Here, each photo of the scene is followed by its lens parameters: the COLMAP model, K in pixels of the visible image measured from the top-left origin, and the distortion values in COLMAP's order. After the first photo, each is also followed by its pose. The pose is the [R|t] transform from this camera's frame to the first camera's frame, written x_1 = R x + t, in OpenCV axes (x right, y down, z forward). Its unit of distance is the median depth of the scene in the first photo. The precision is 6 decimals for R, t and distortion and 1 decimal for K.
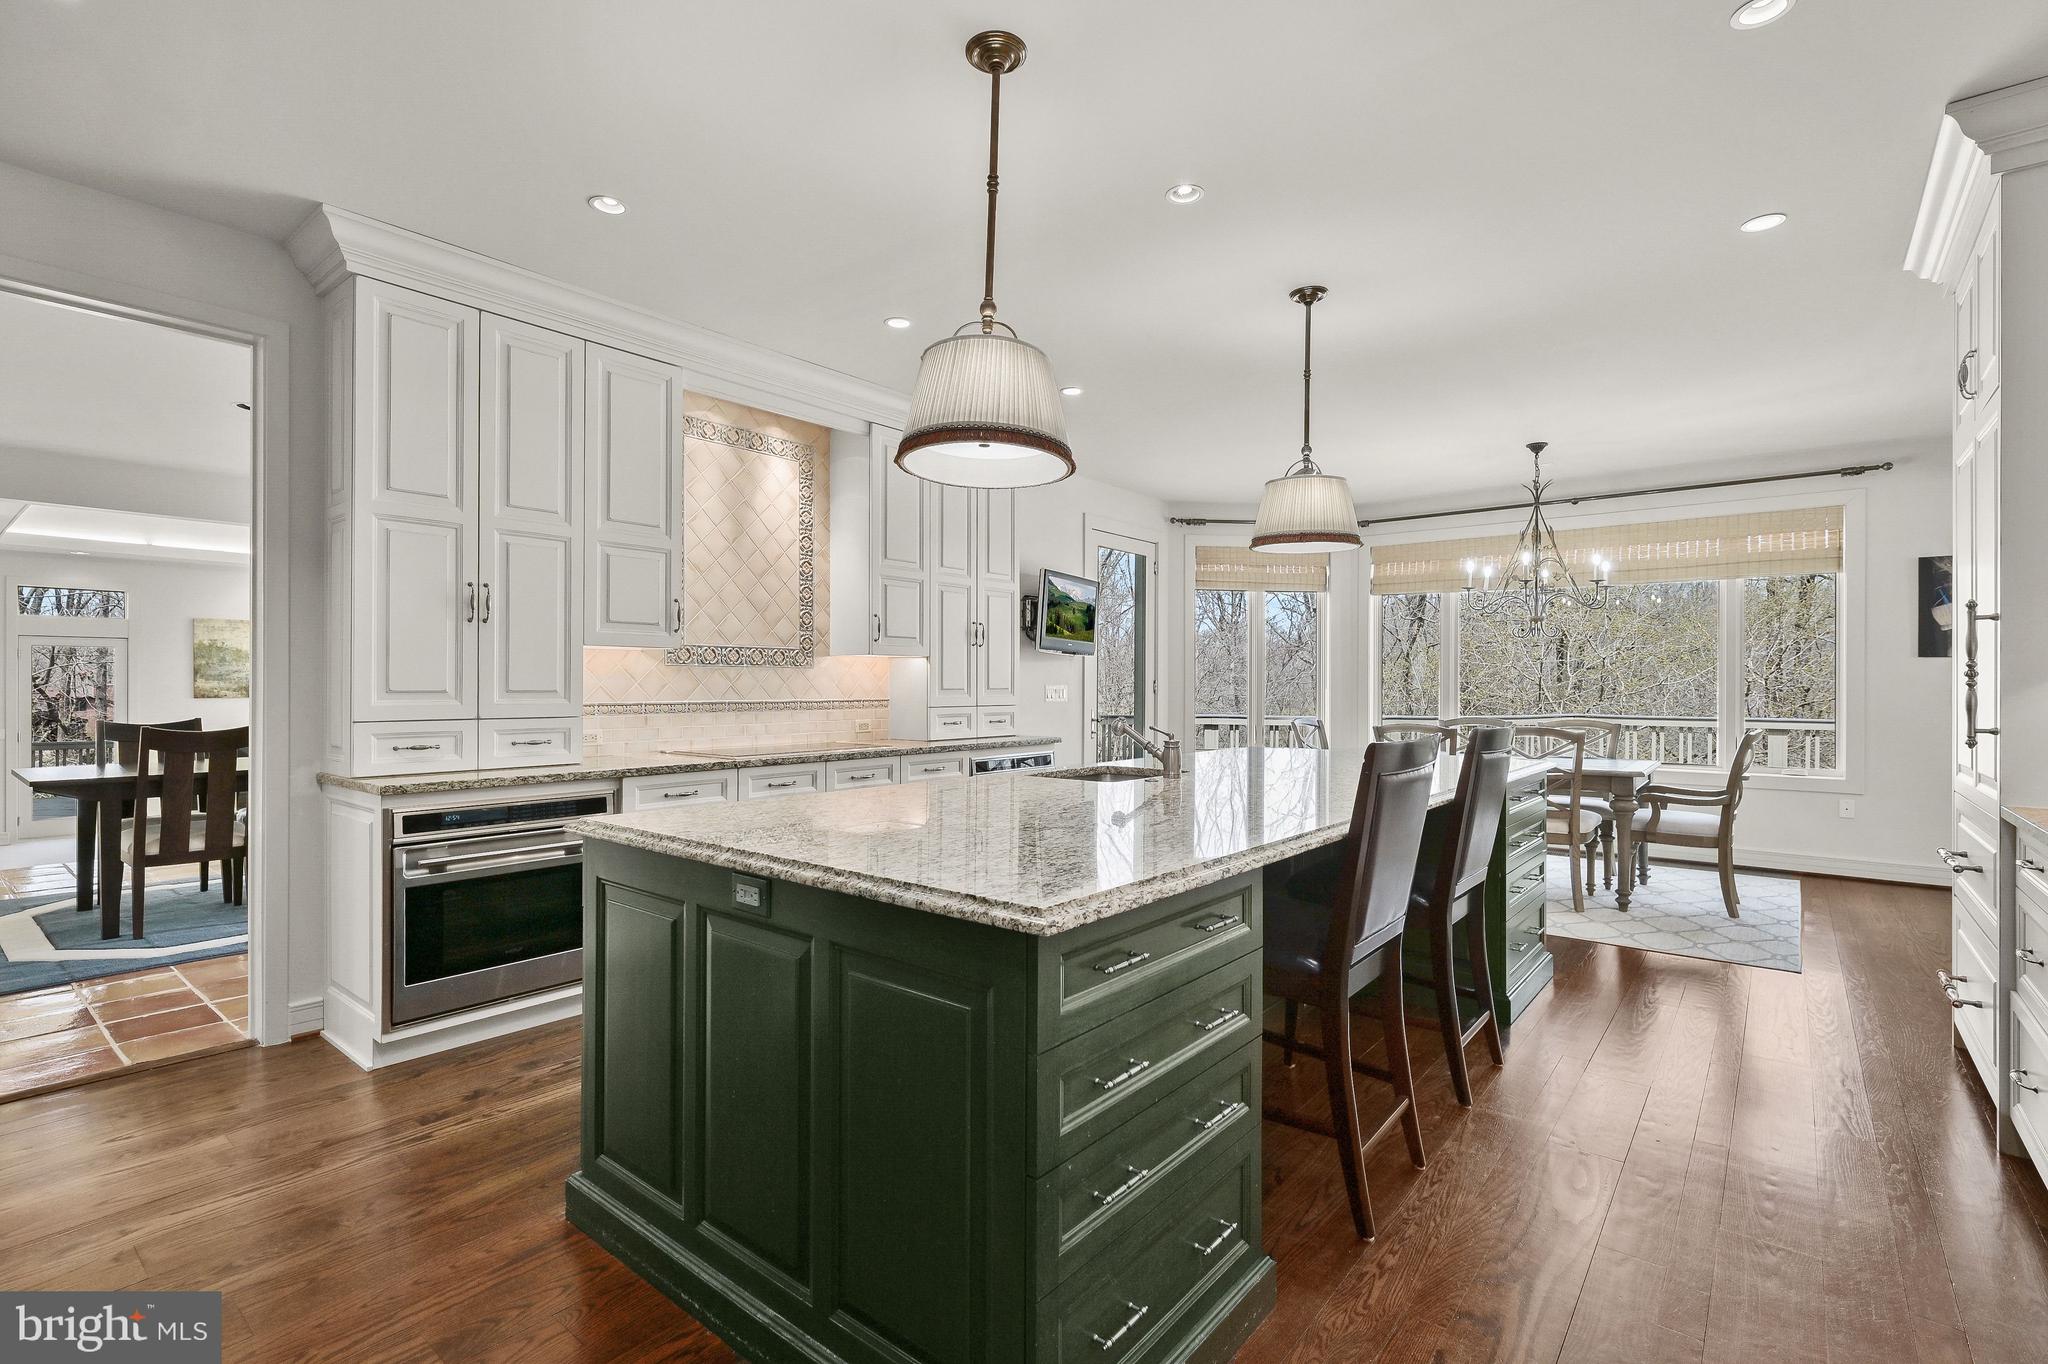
lens RADIAL K [[927.3, 0, 1020.7], [0, 927.3, 686.1], [0, 0, 1]] dist [0.004282, 0.000288]
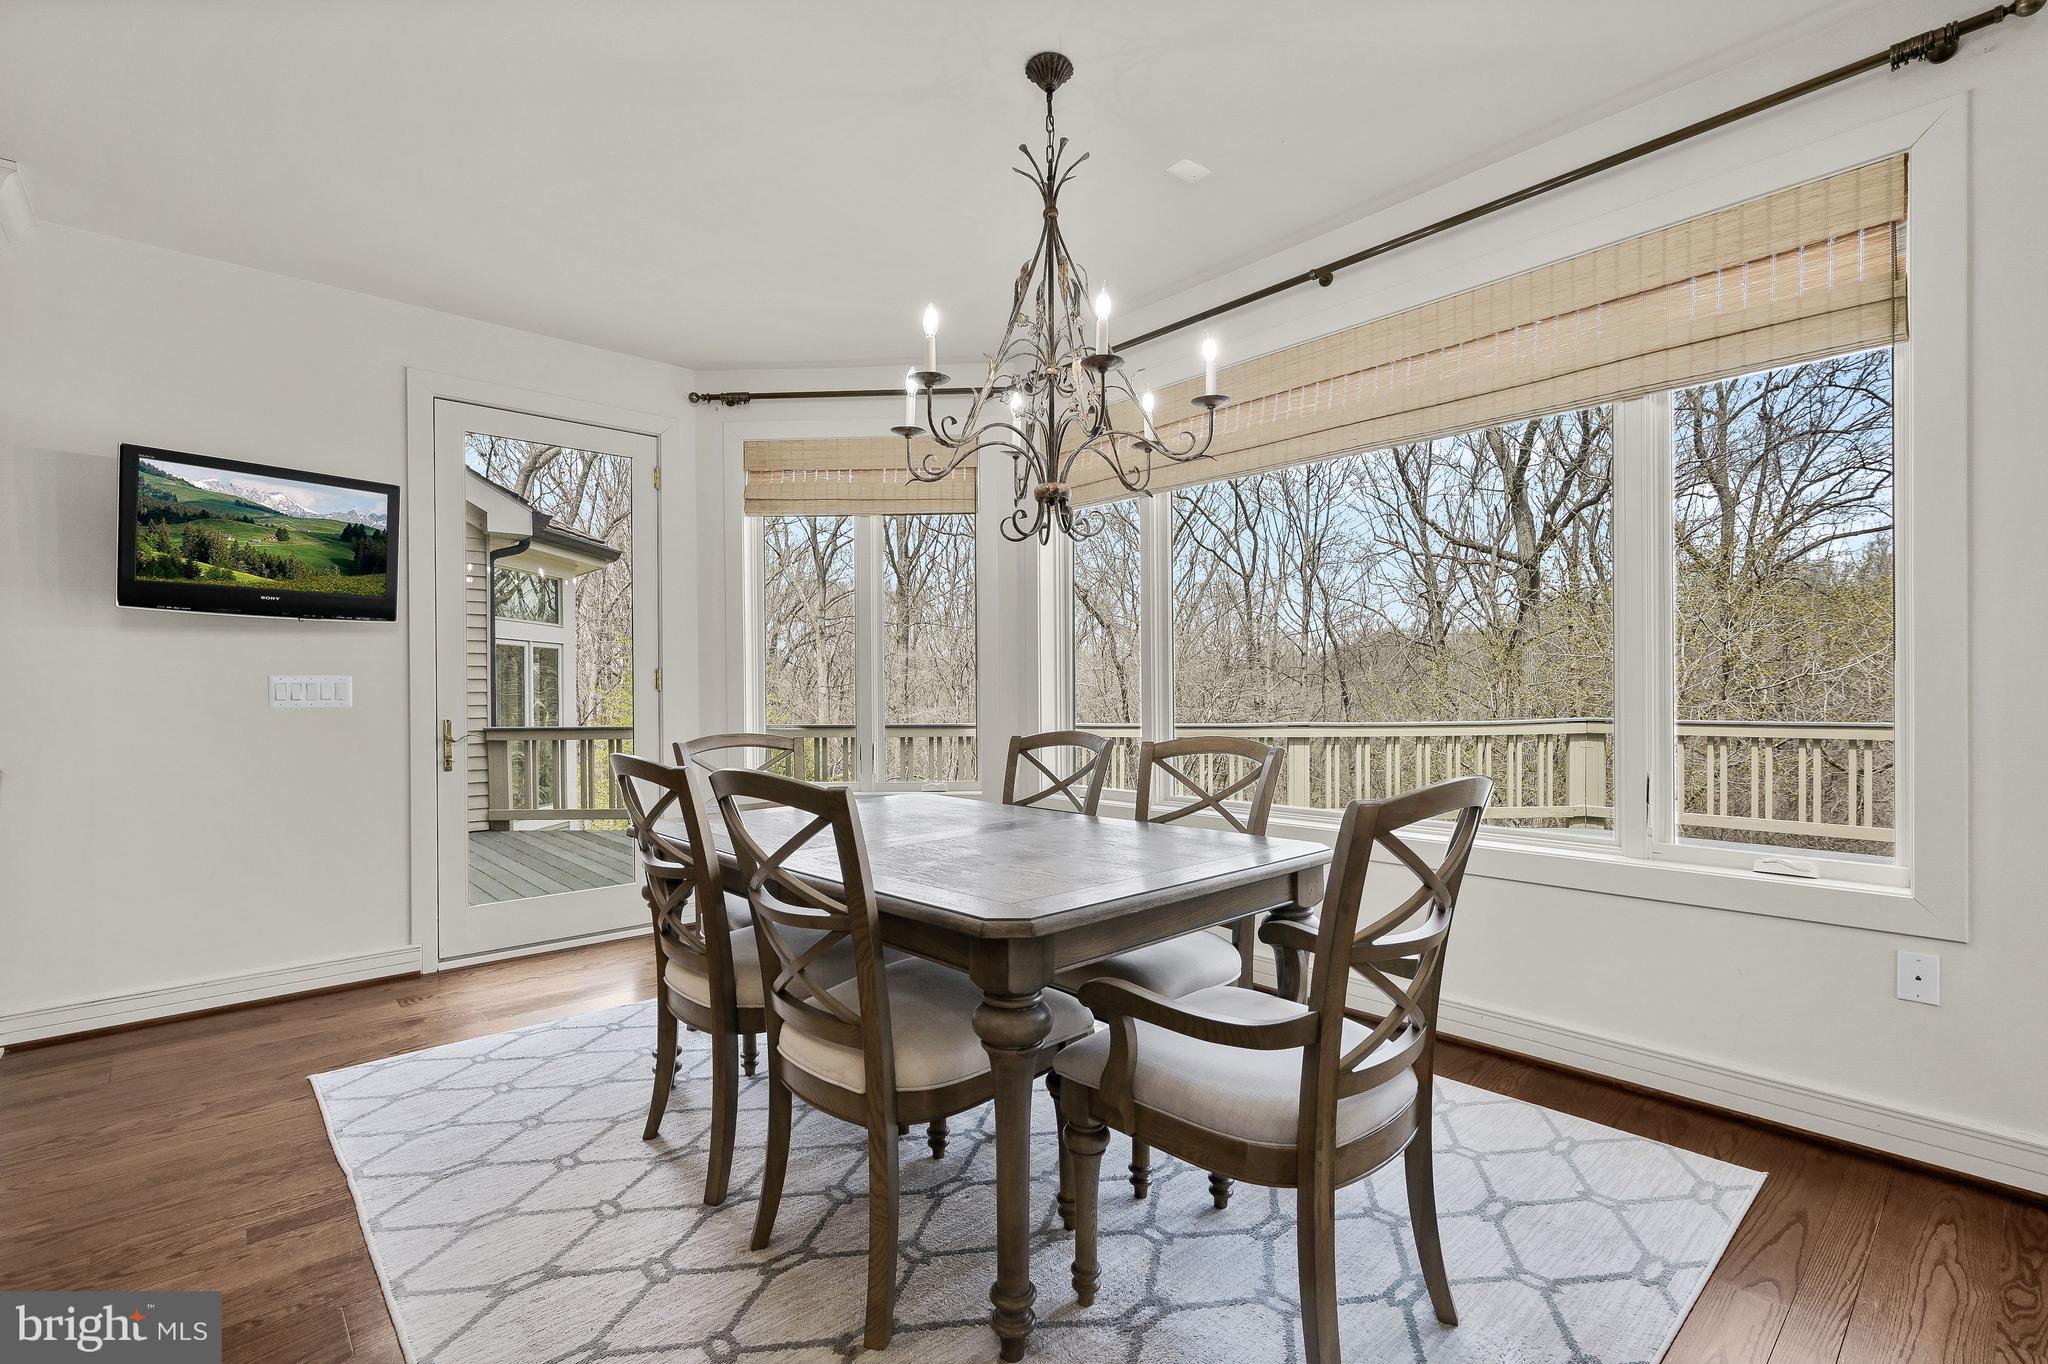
lens RADIAL K [[927.3, 0, 1027.2], [0, 927.3, 691.3], [0, 0, 1]] dist [0.004282, 0.000288]
pose [[0.987878, -0.014723, -0.154534, 0.472352], [0.013227, 0.999855, -0.010703, 0.016974], [0.154669, 0.008529, 0.987929, 0.461459]]
